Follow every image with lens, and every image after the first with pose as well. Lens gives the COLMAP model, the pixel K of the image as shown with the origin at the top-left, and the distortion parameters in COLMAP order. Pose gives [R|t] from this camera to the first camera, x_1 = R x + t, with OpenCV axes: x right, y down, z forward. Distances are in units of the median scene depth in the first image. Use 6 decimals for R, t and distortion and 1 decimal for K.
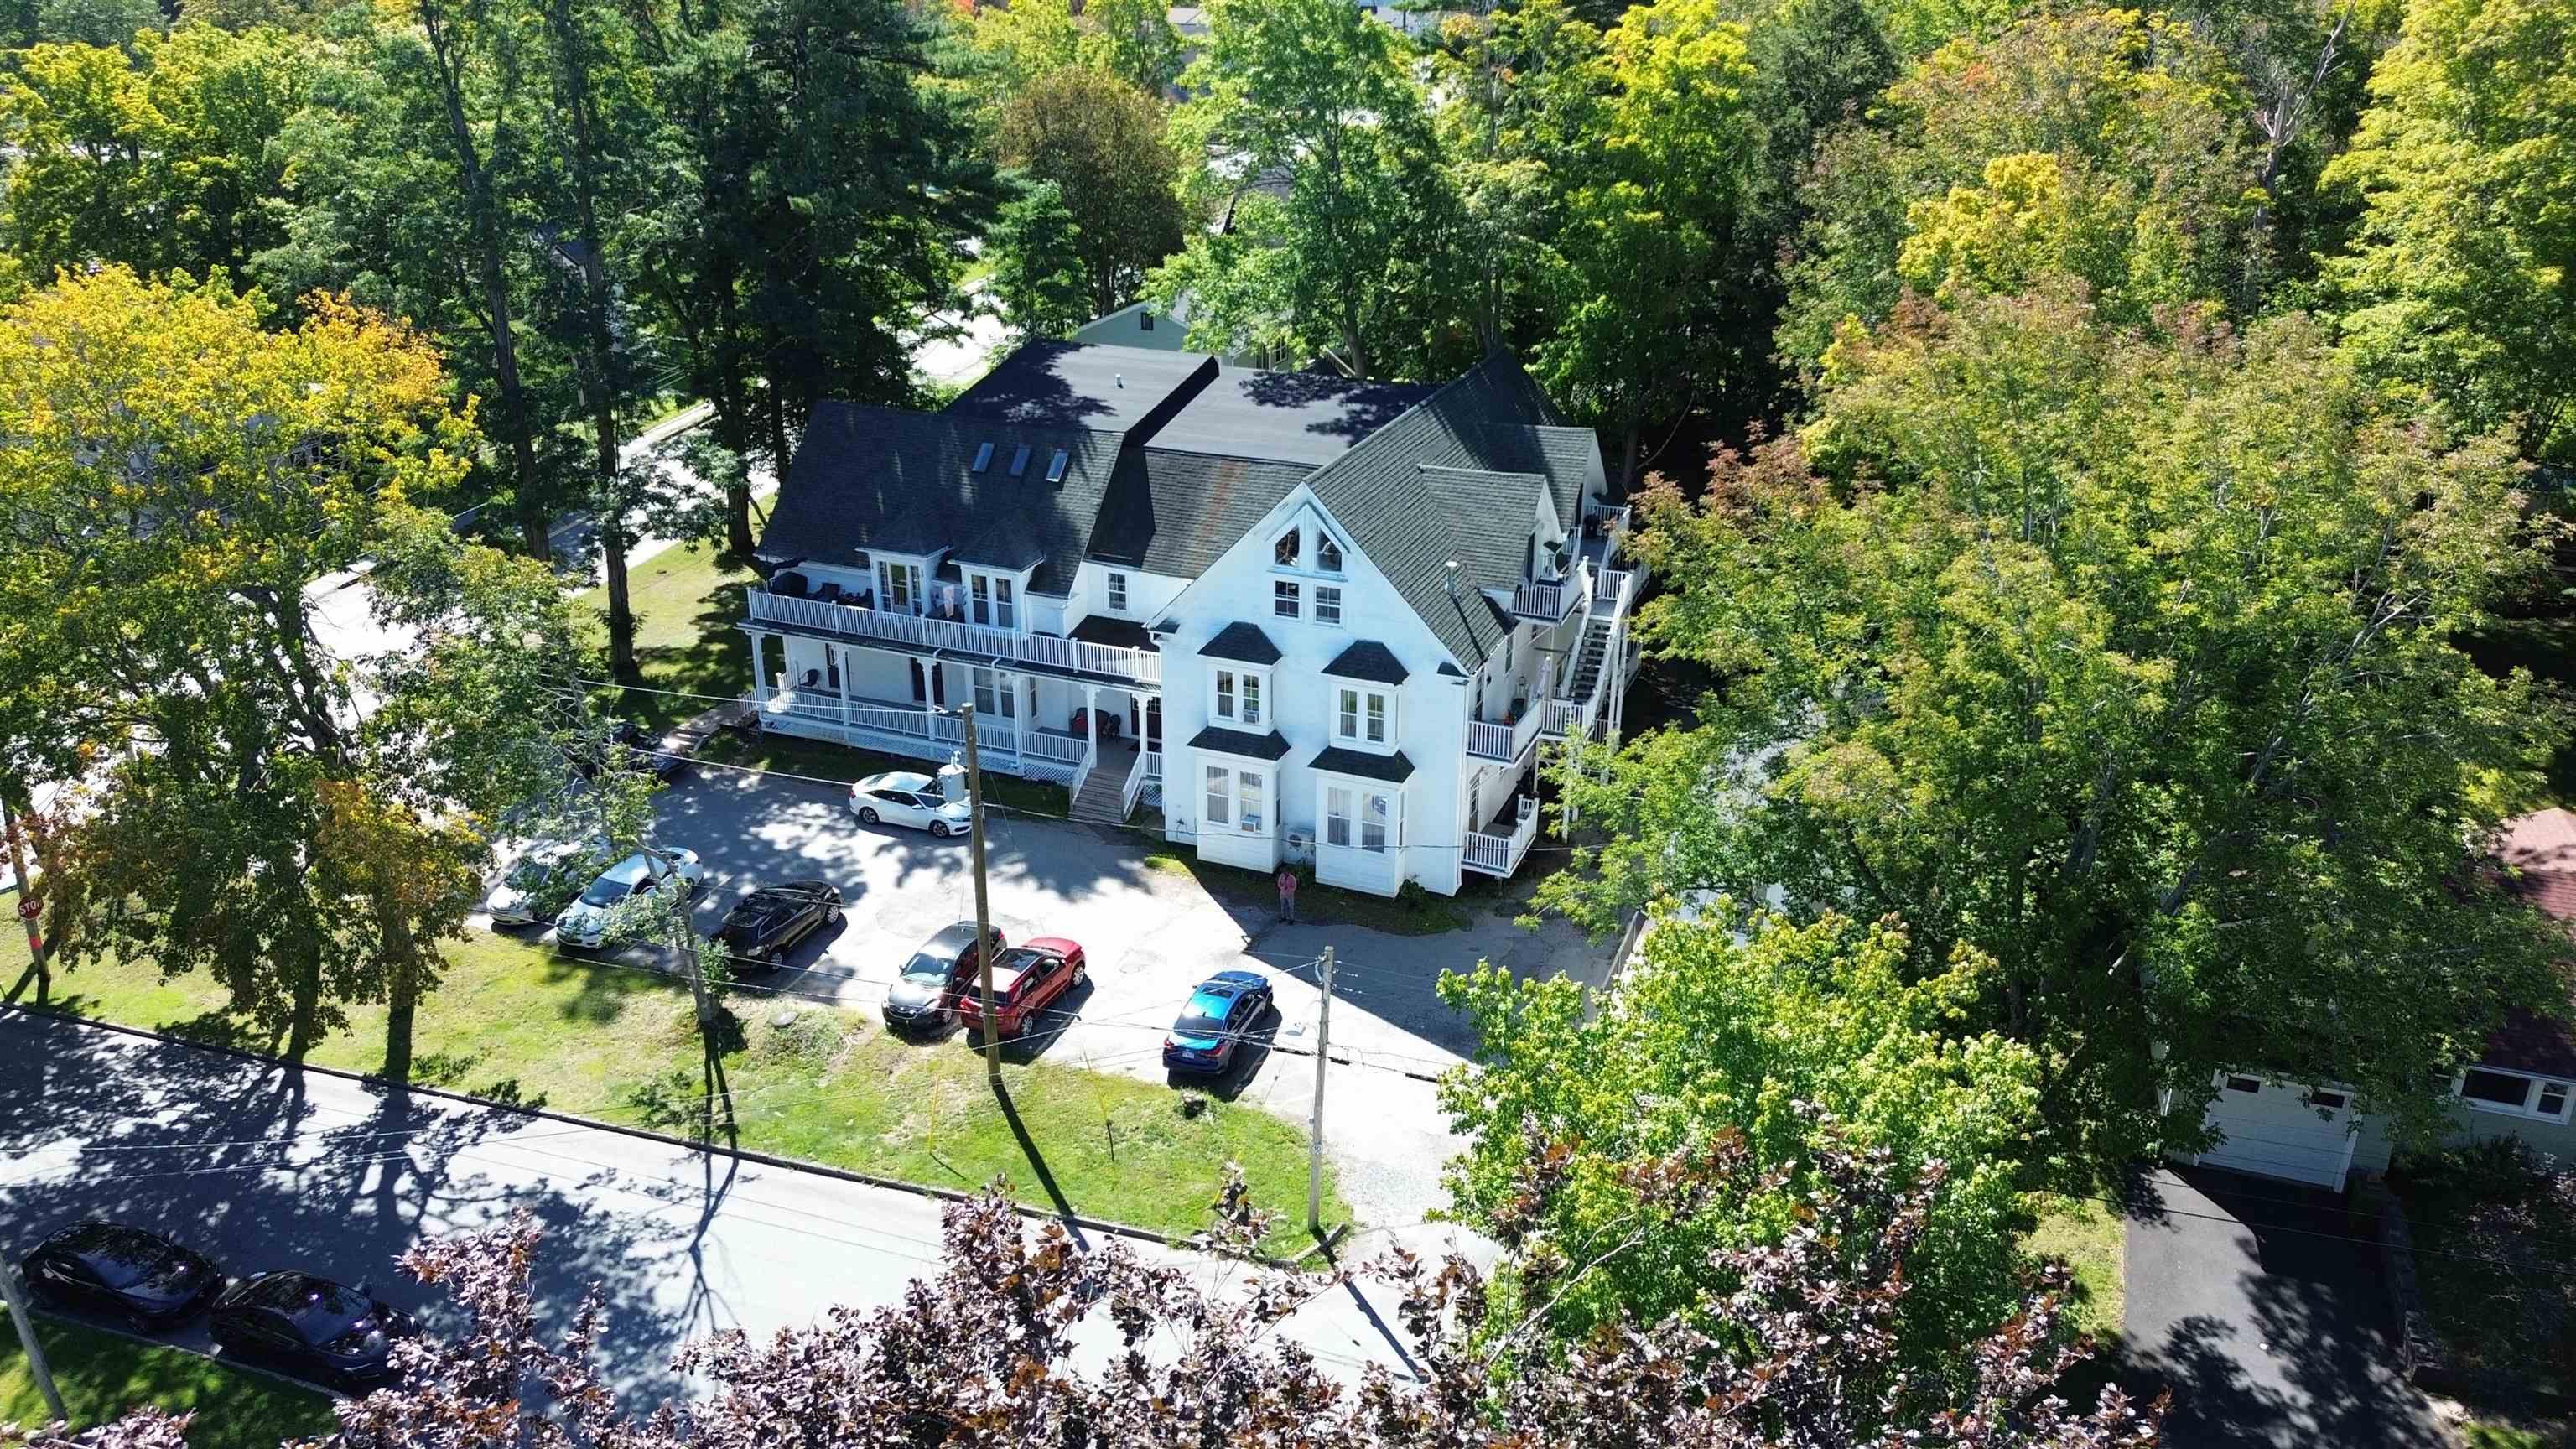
lens RADIAL K [[1853.3, 0, 1274.6], [0, 1853.3, 726.4], [0, 0, 1]] dist [0.052330, -0.009284]
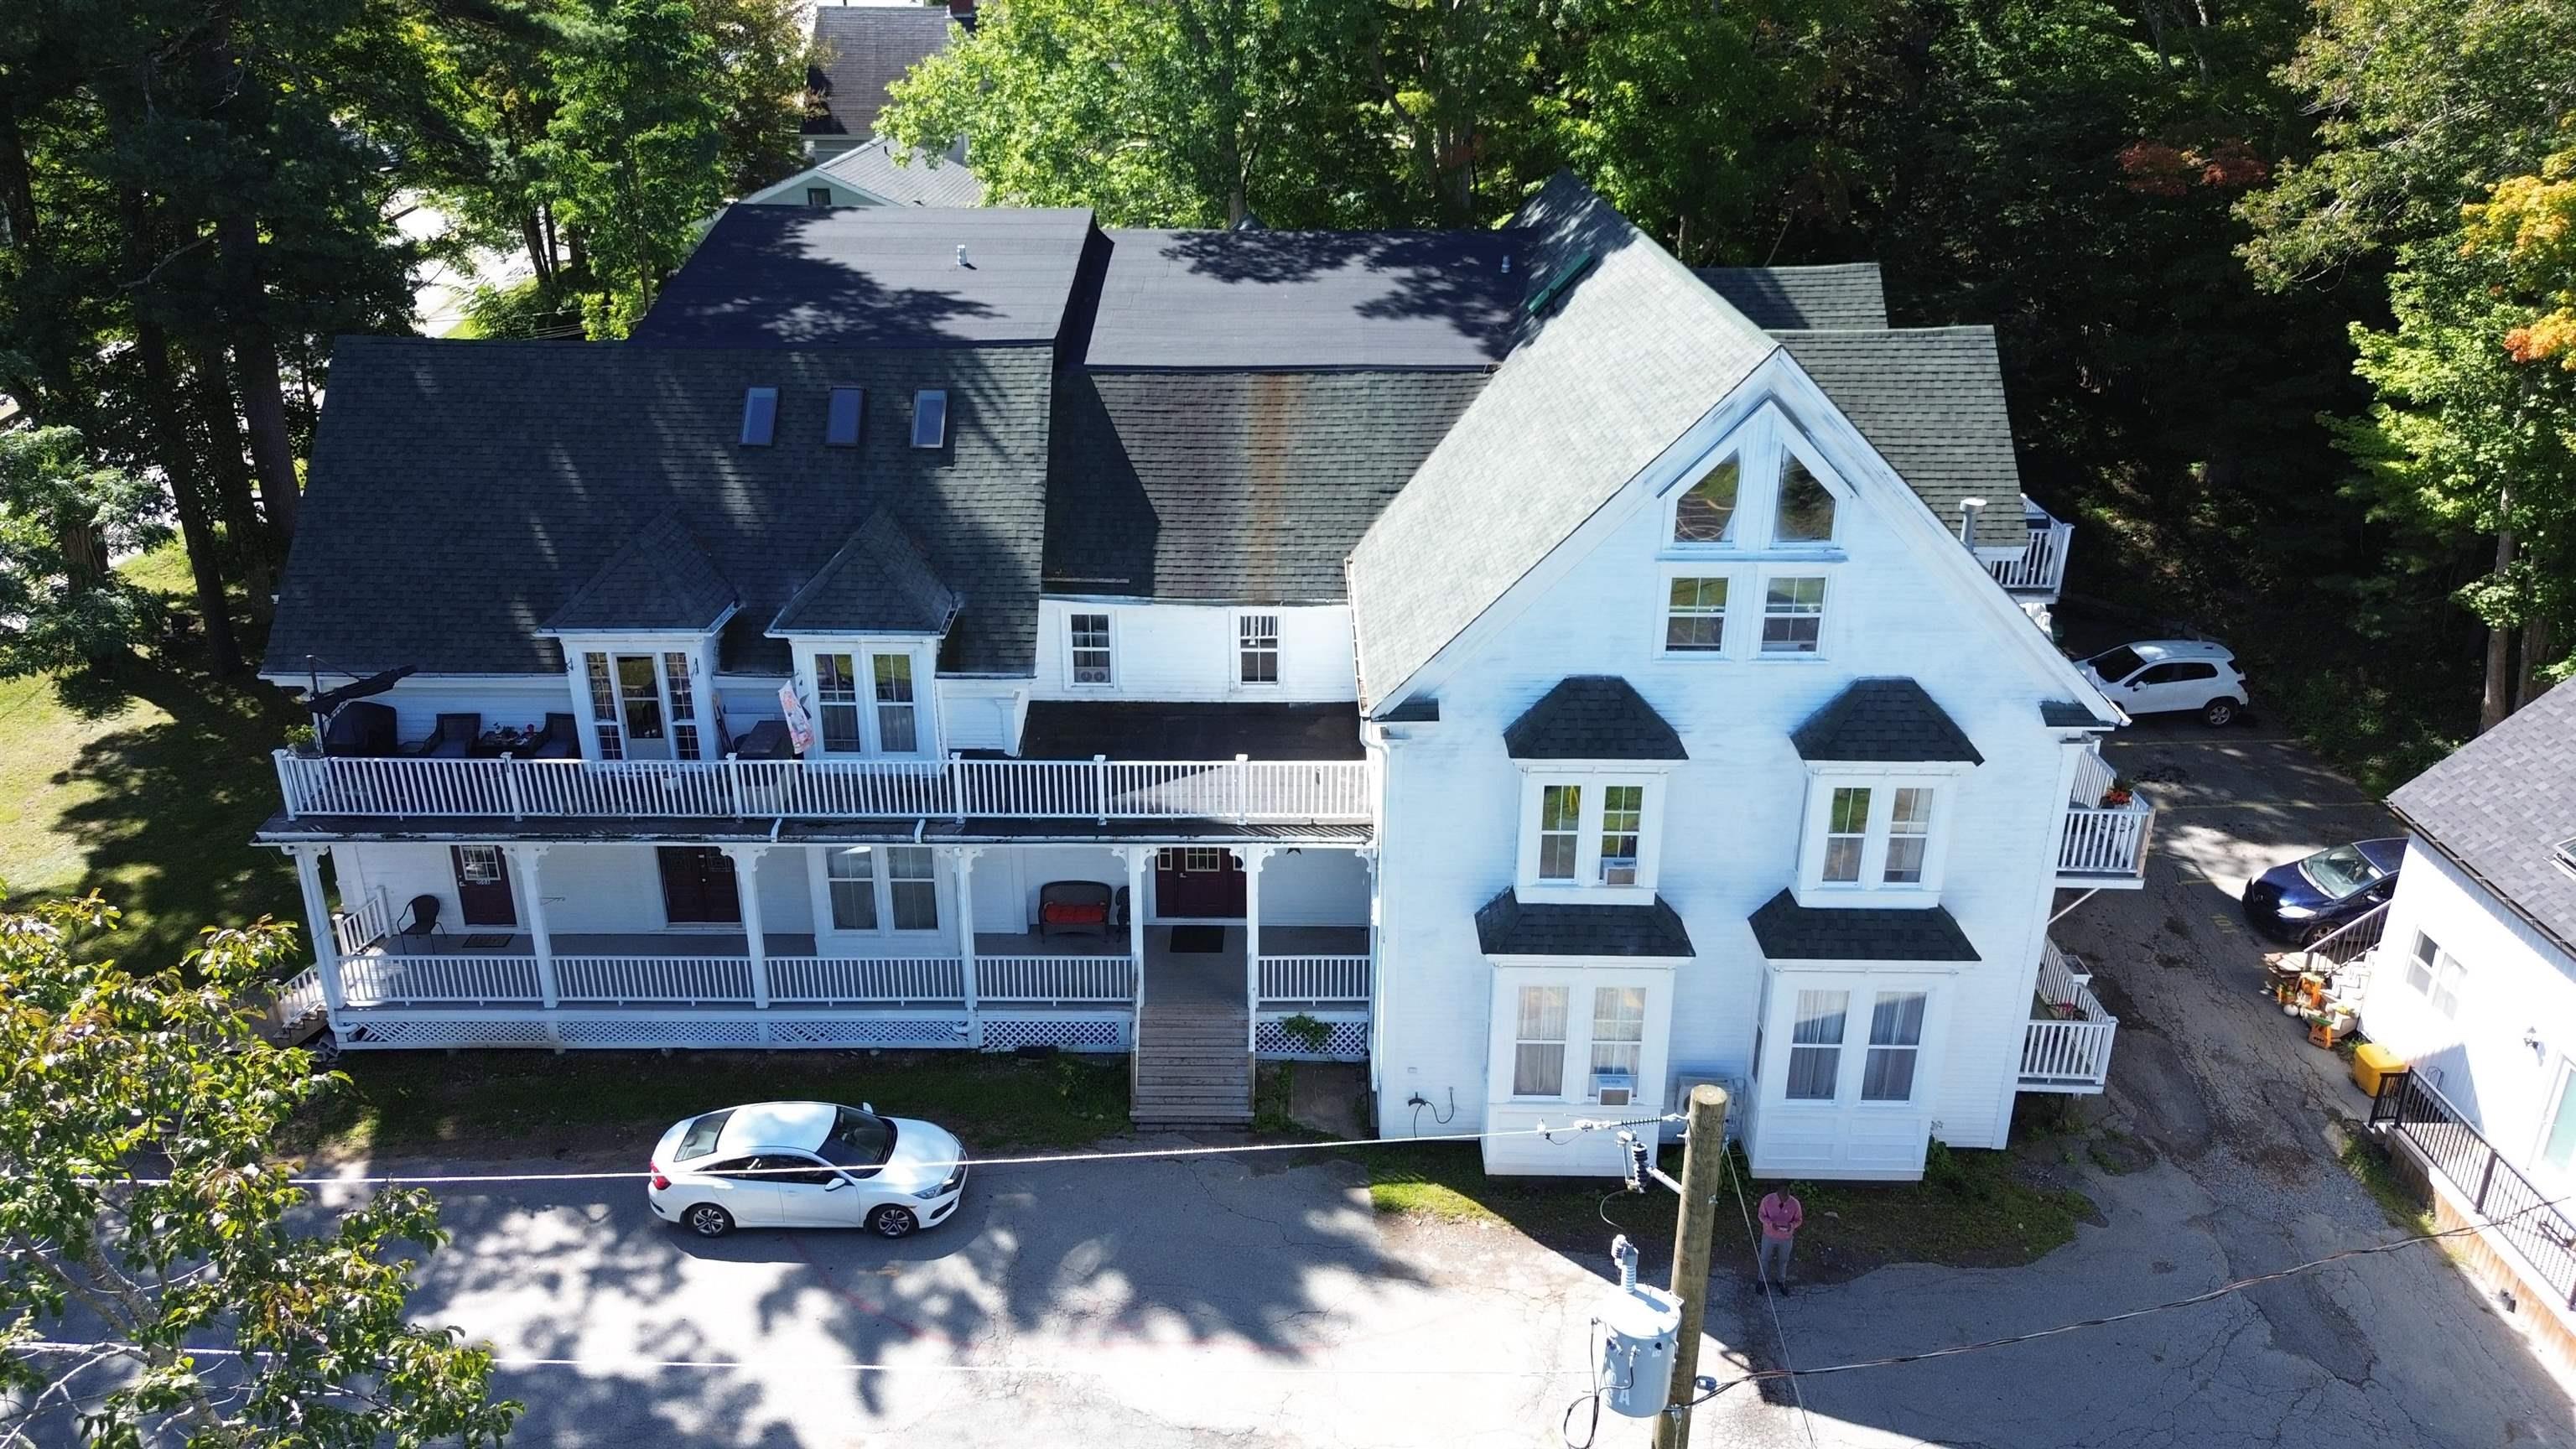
lens RADIAL K [[1853.3, 0, 1298.9], [0, 1853.3, 706.5], [0, 0, 1]] dist [0.052330, -0.009284]
pose [[0.926773, -0.145673, 0.346223, -0.222832], [0.147983, 0.988789, 0.019910, -0.061864], [-0.345242, 0.032783, 0.937941, 0.528180]]
